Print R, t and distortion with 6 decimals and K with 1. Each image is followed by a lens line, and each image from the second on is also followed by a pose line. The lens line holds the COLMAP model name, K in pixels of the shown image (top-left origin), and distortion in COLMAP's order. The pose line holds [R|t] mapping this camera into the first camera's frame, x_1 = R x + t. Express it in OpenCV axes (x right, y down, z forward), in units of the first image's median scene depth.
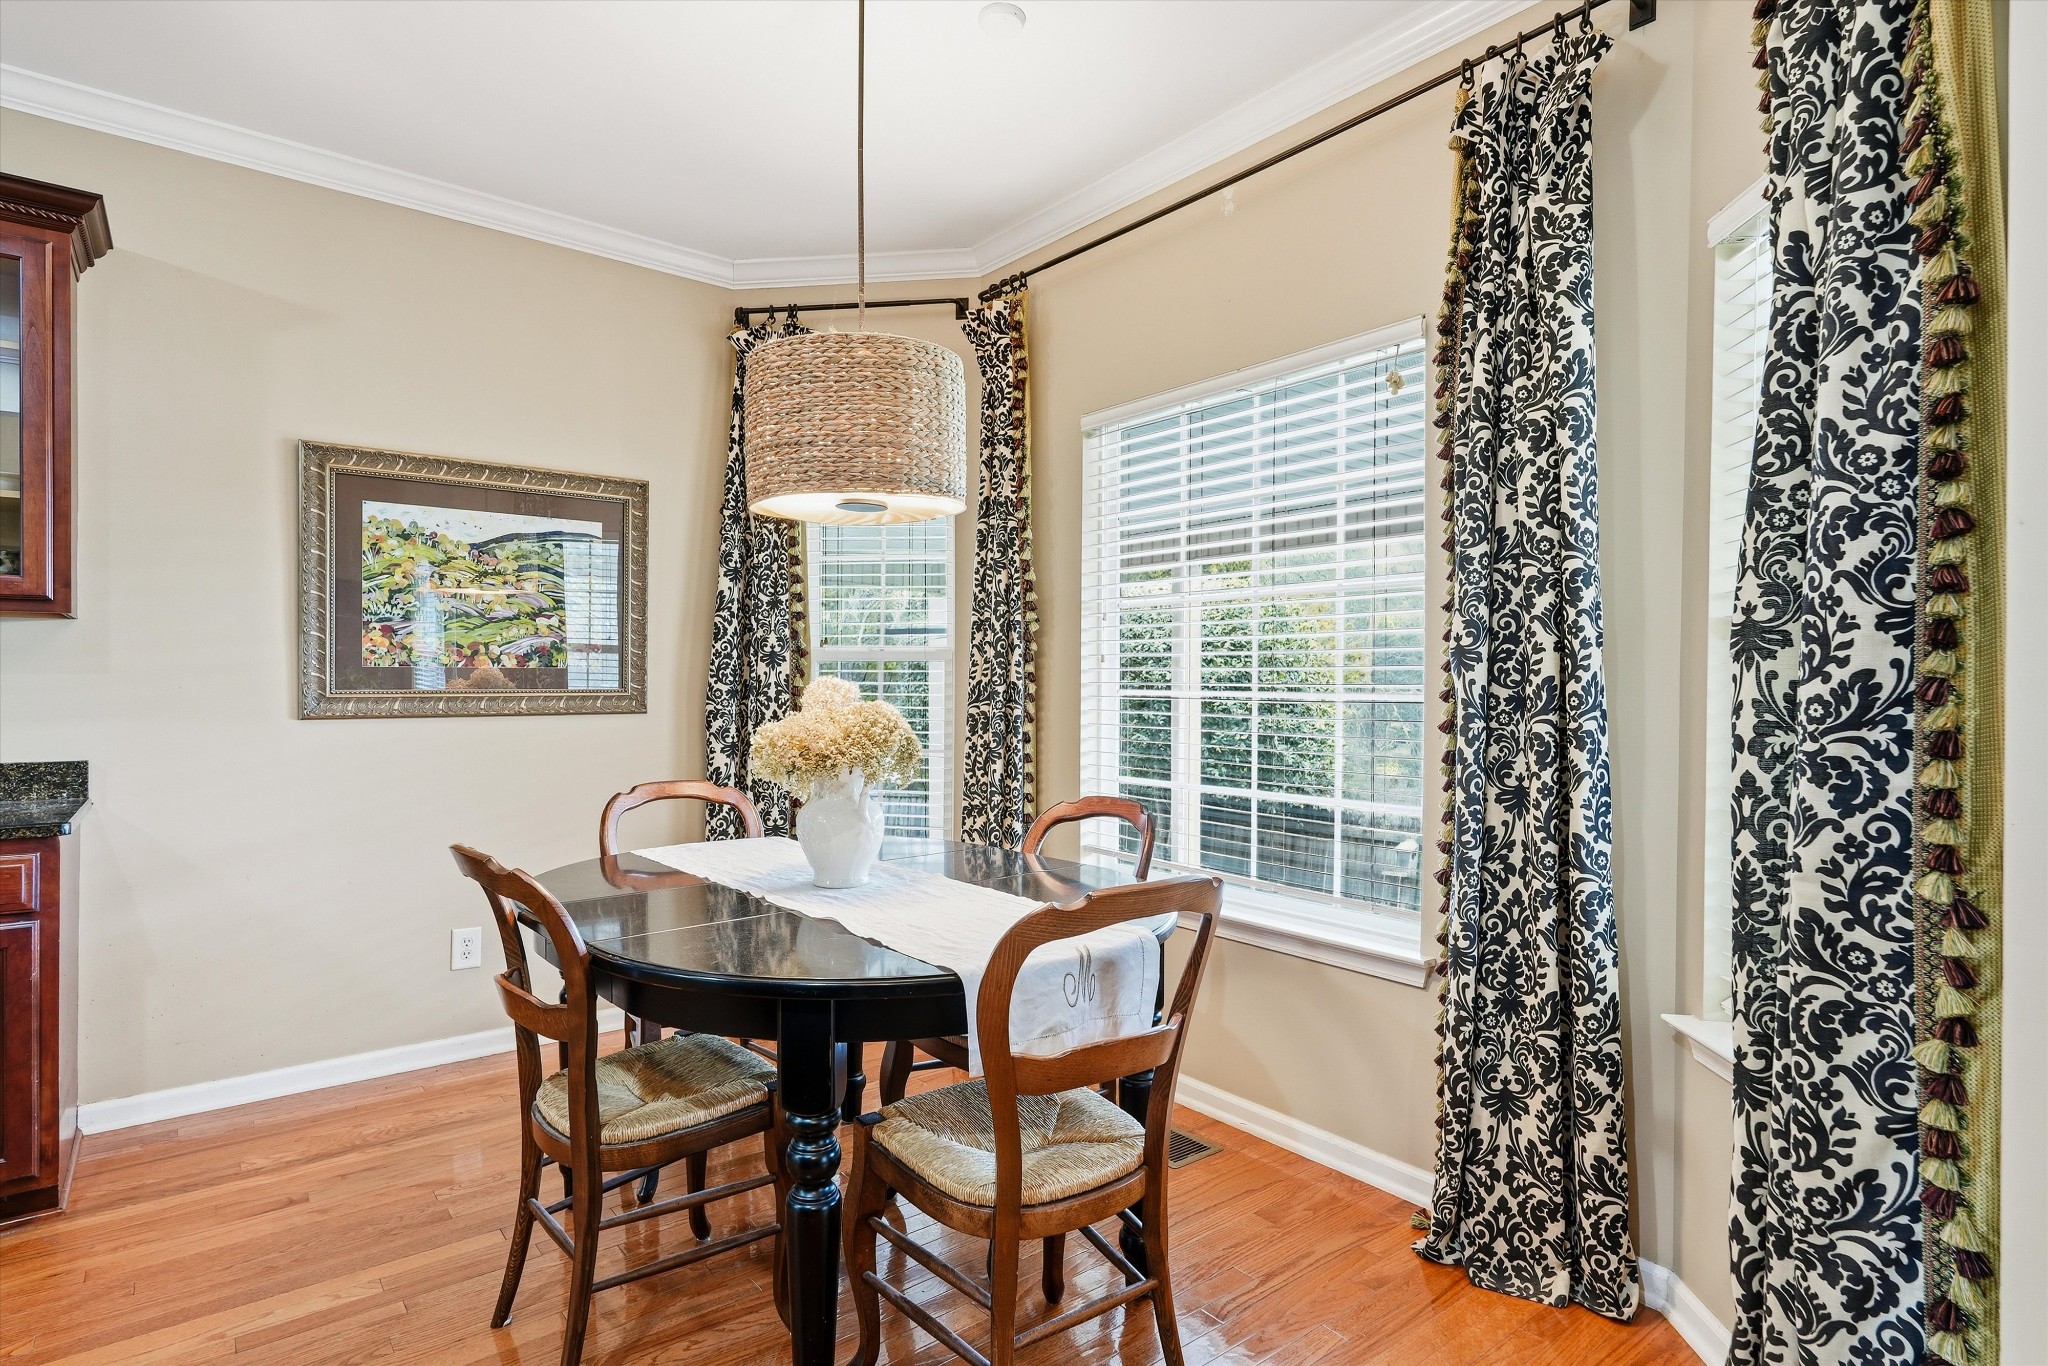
lens RADIAL K [[1082.6, 0, 1024.0], [0, 1082.6, 683.0], [0, 0, 1]] dist [0.015747, 0.001176]
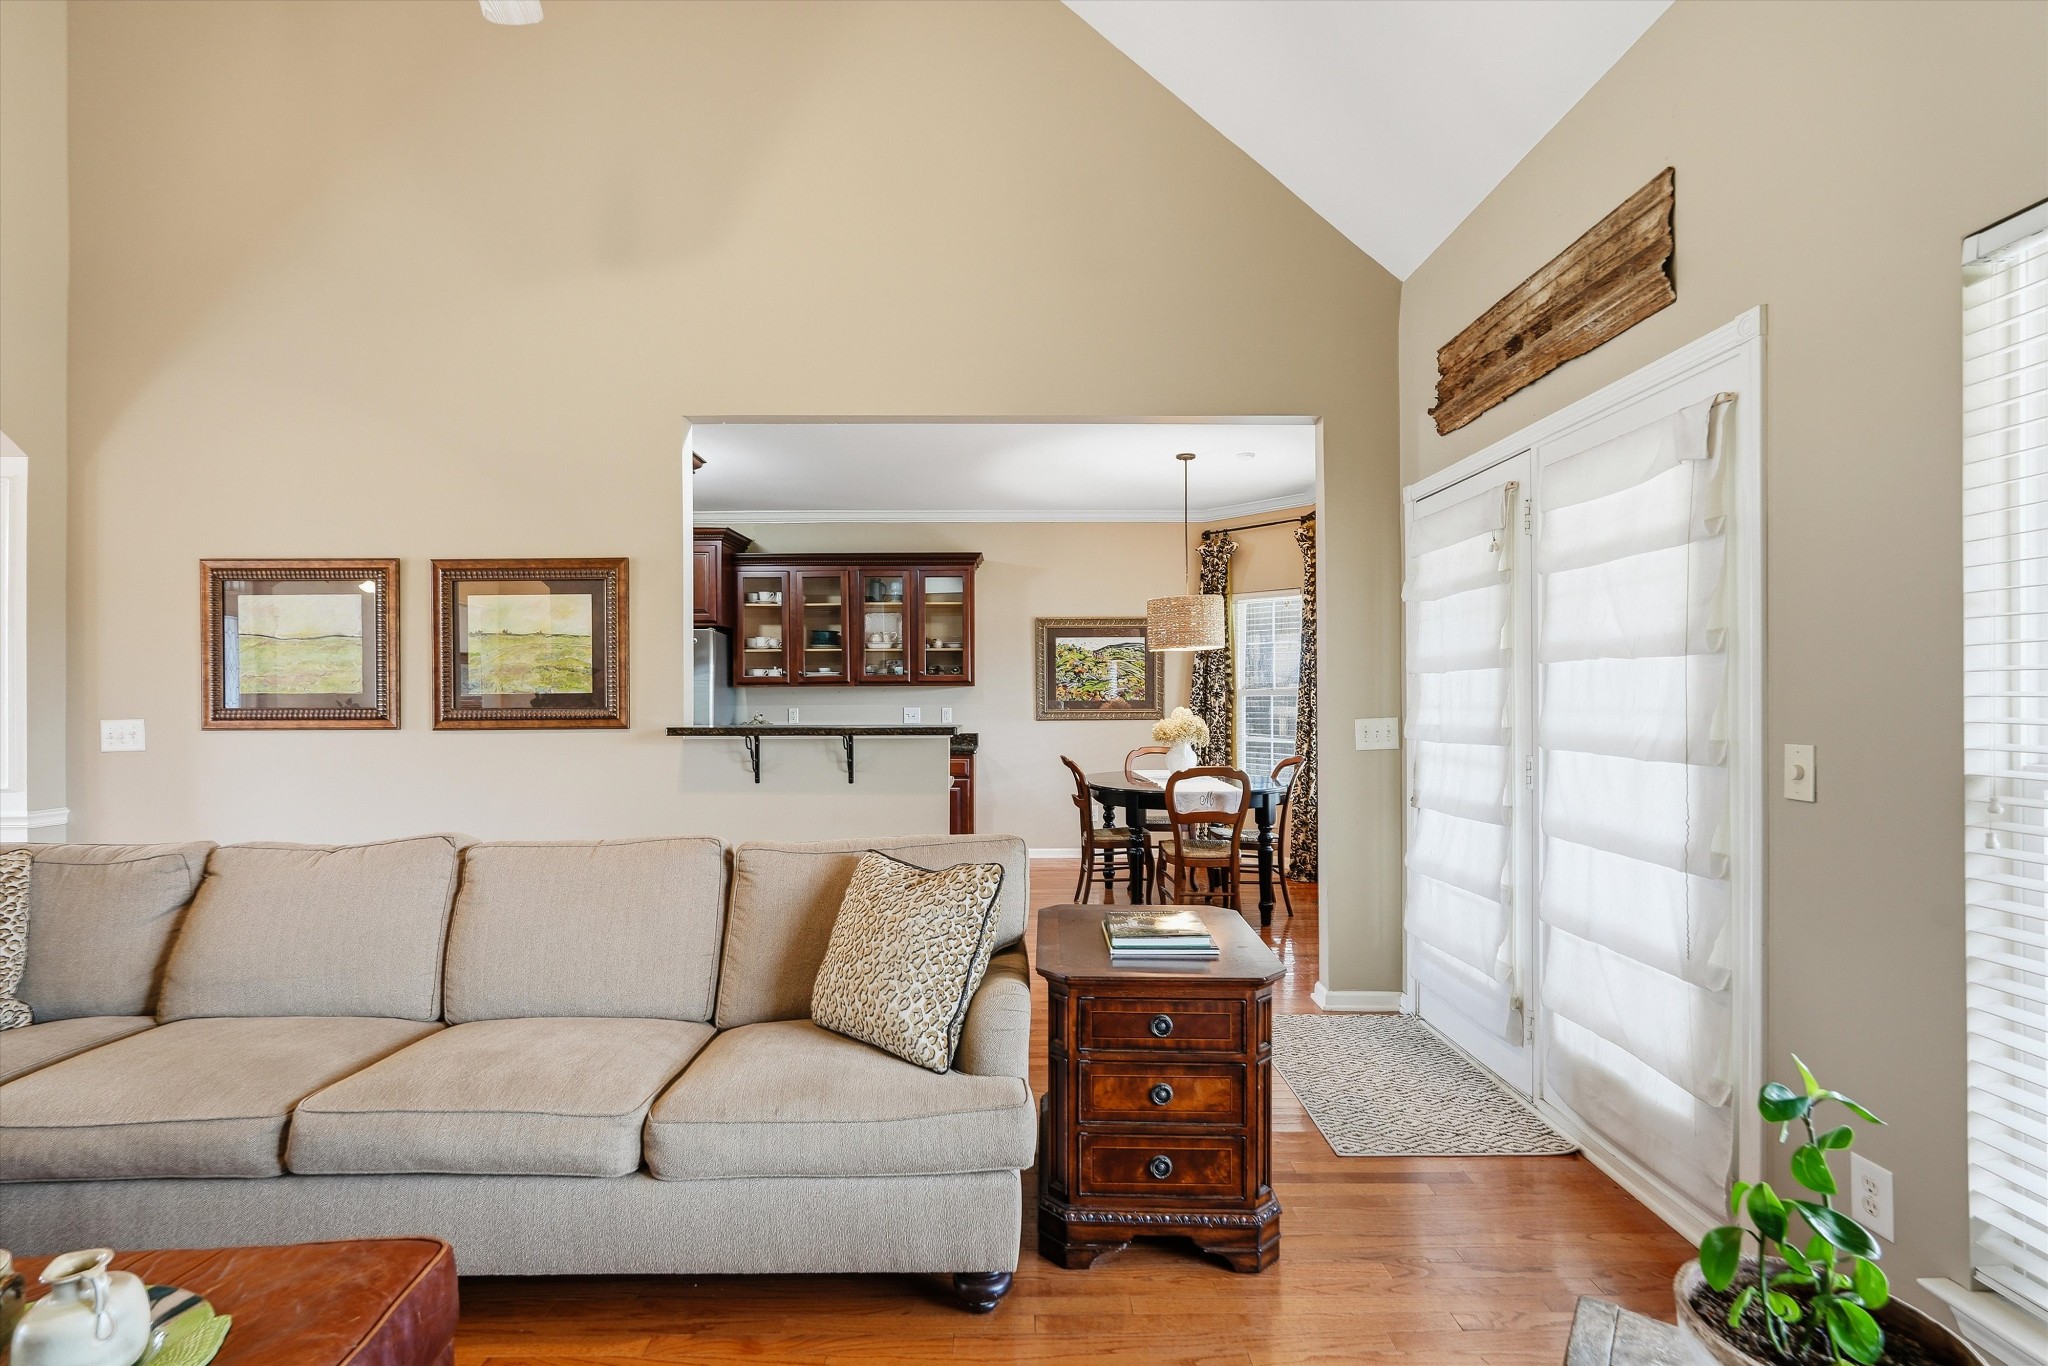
lens RADIAL K [[940.8, 0, 1008.7], [0, 940.8, 691.2], [0, 0, 1]] dist [-0.001507, -0.000119]
pose [[0.789337, -0.009554, -0.613886, 0.868183], [0.005026, 0.999946, -0.009101, -0.022705], [0.613939, 0.004098, 0.789343, -1.074699]]
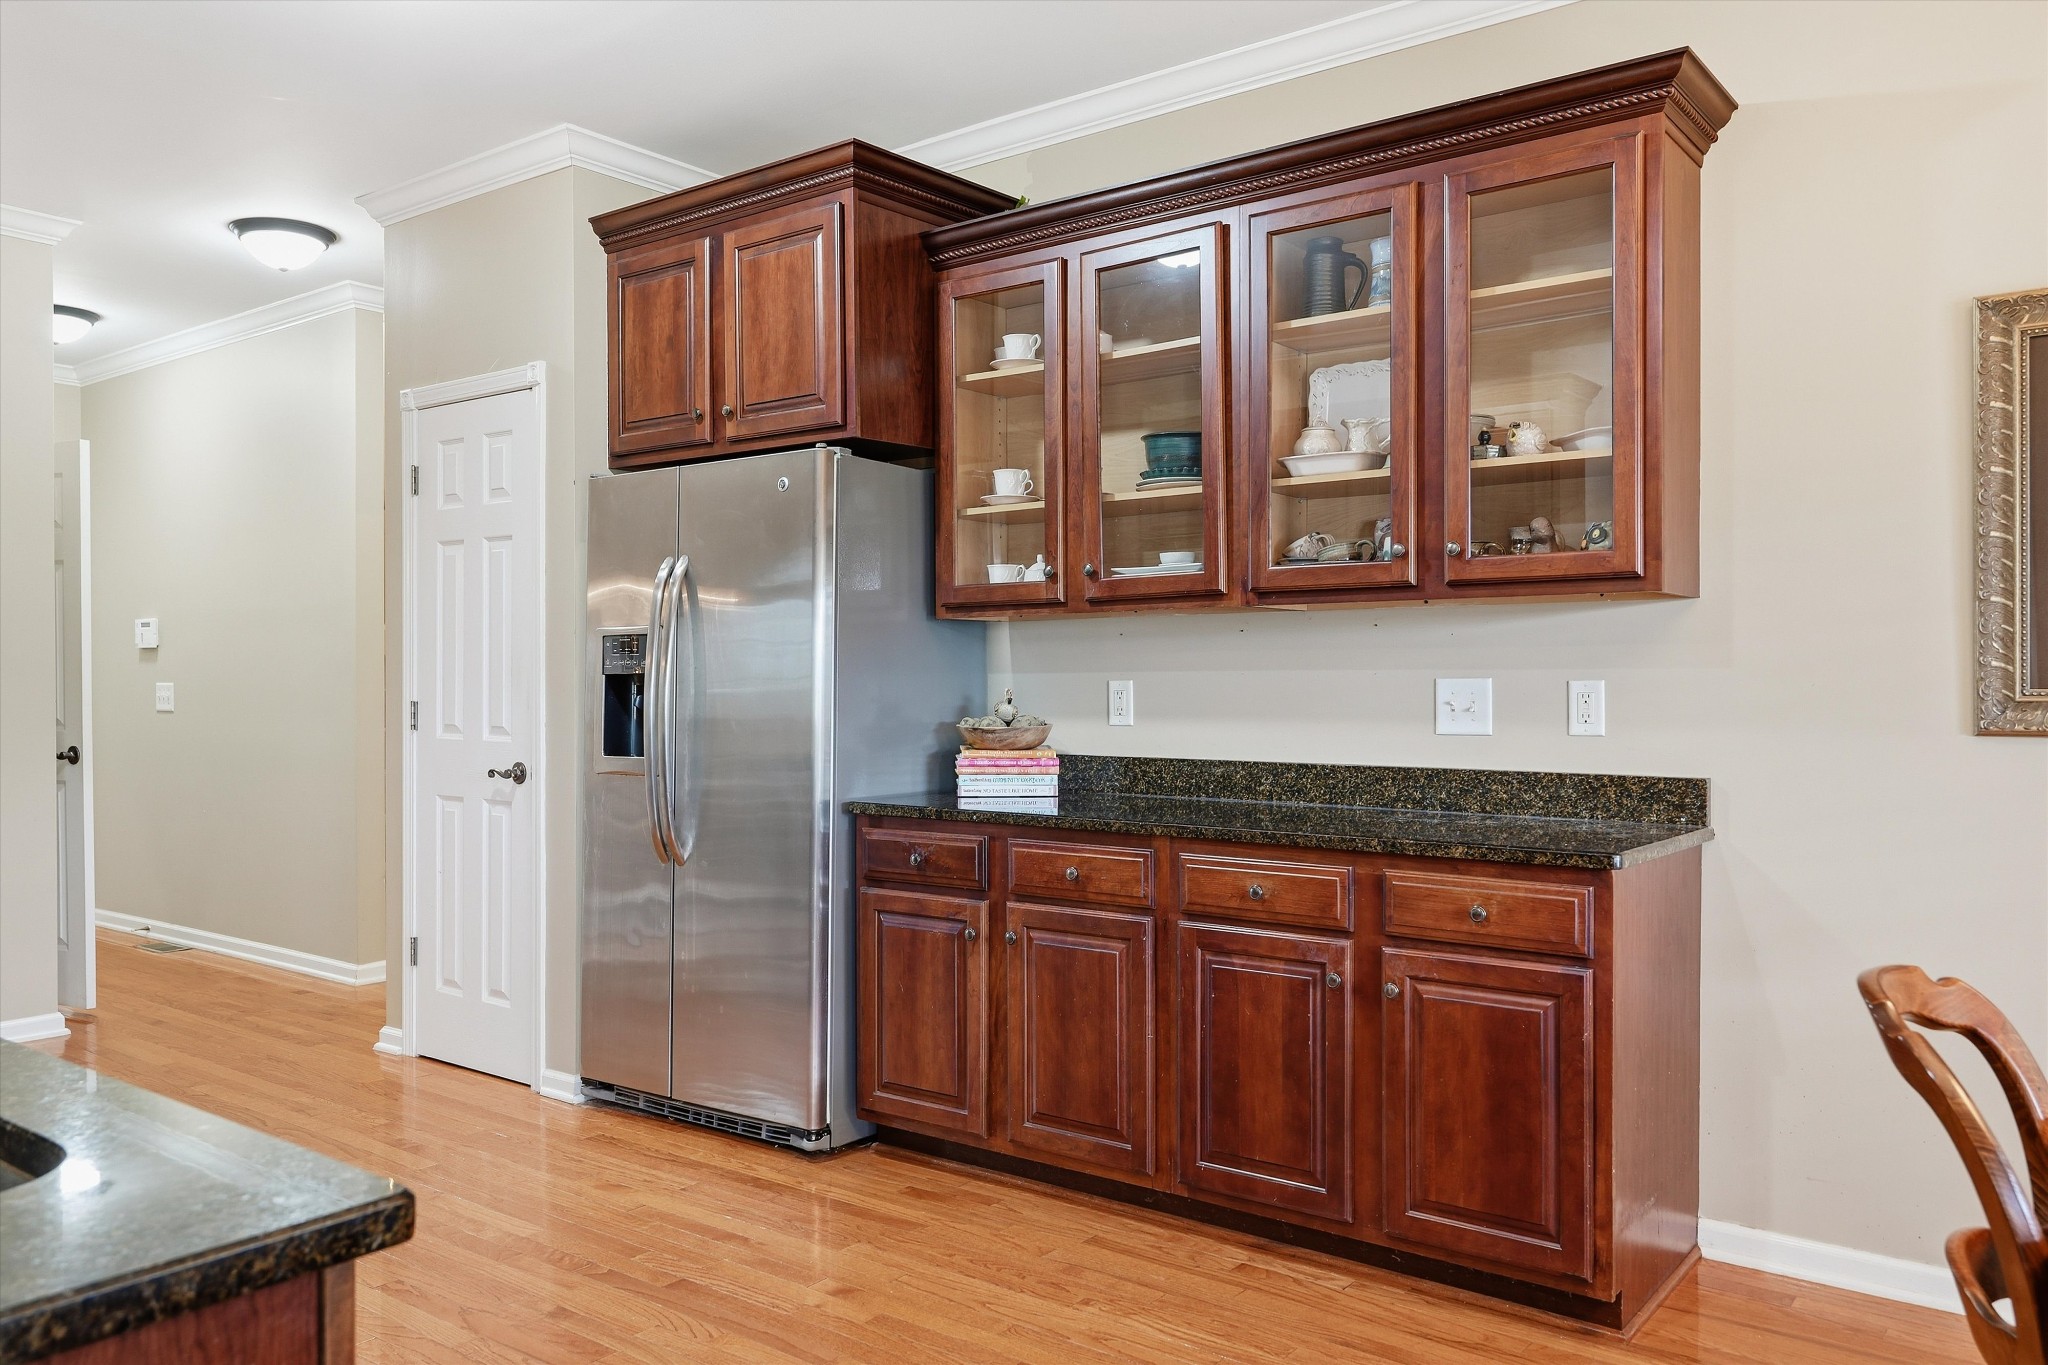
lens RADIAL K [[1546.7, 0, 1024.0], [0, 1546.7, 682.5], [0, 0, 1]] dist [0.021083, 0.001197]
pose [[0.232274, 0.000237, -0.972650, 0.116476], [0.002927, 0.999995, 0.000942, 0.000027], [0.972646, -0.003065, 0.232272, 0.291021]]
